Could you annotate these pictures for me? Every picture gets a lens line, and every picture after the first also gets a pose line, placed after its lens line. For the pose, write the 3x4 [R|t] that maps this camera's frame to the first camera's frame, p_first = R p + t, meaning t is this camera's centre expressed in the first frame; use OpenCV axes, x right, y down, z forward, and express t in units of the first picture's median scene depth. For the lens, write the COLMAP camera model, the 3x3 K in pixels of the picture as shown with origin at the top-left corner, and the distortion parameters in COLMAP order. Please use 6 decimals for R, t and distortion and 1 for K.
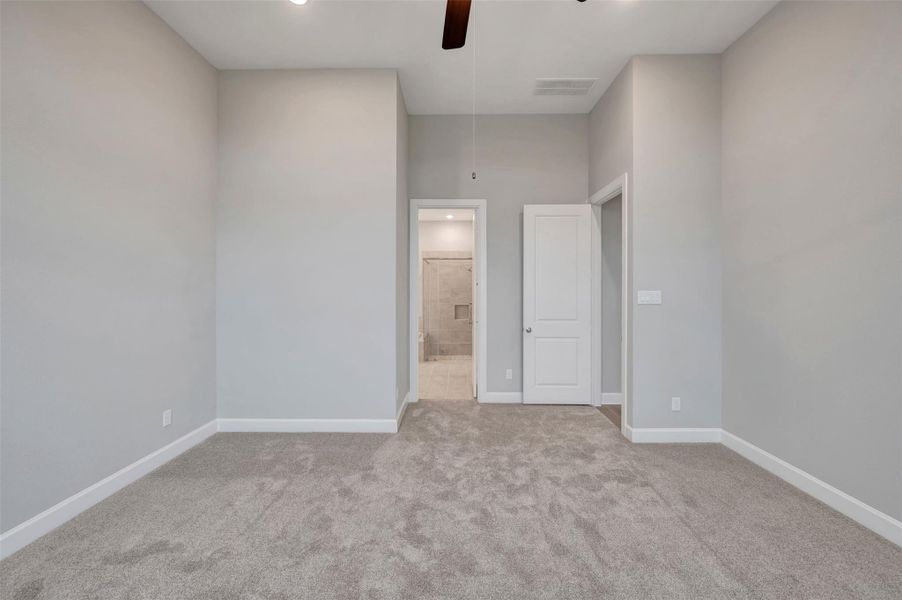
lens RADIAL K [[358.0, 0, 454.7], [0, 358.0, 291.2], [0, 0, 1]] dist [-0.001001, -0.000448]
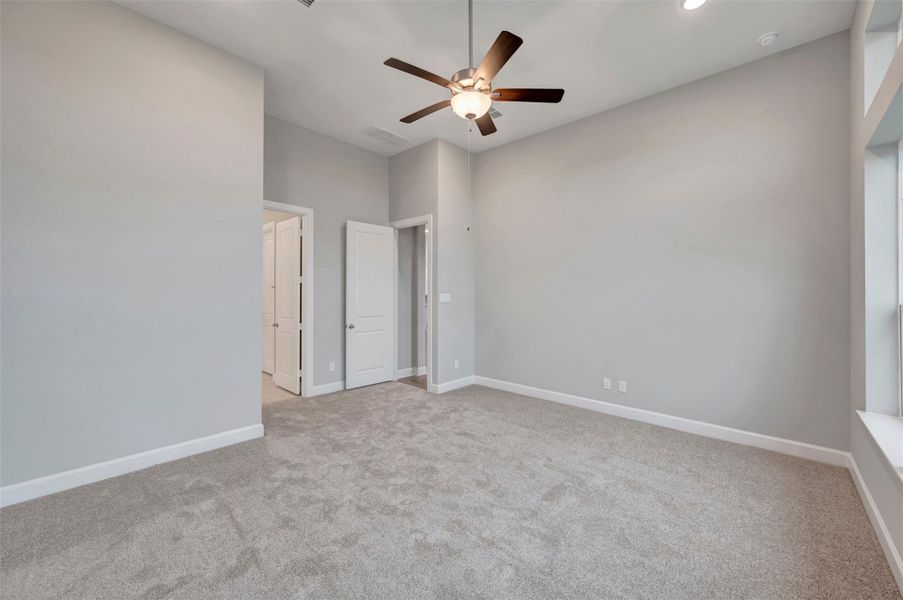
lens RADIAL K [[358.4, 0, 455.2], [0, 358.4, 291.2], [0, 0, 1]] dist [-0.001001, -0.000448]
pose [[0.660873, 0.011088, 0.750416, -0.611627], [-0.004862, 0.999933, -0.010493, 0.003878], [-0.750482, 0.003286, 0.660883, -0.057486]]
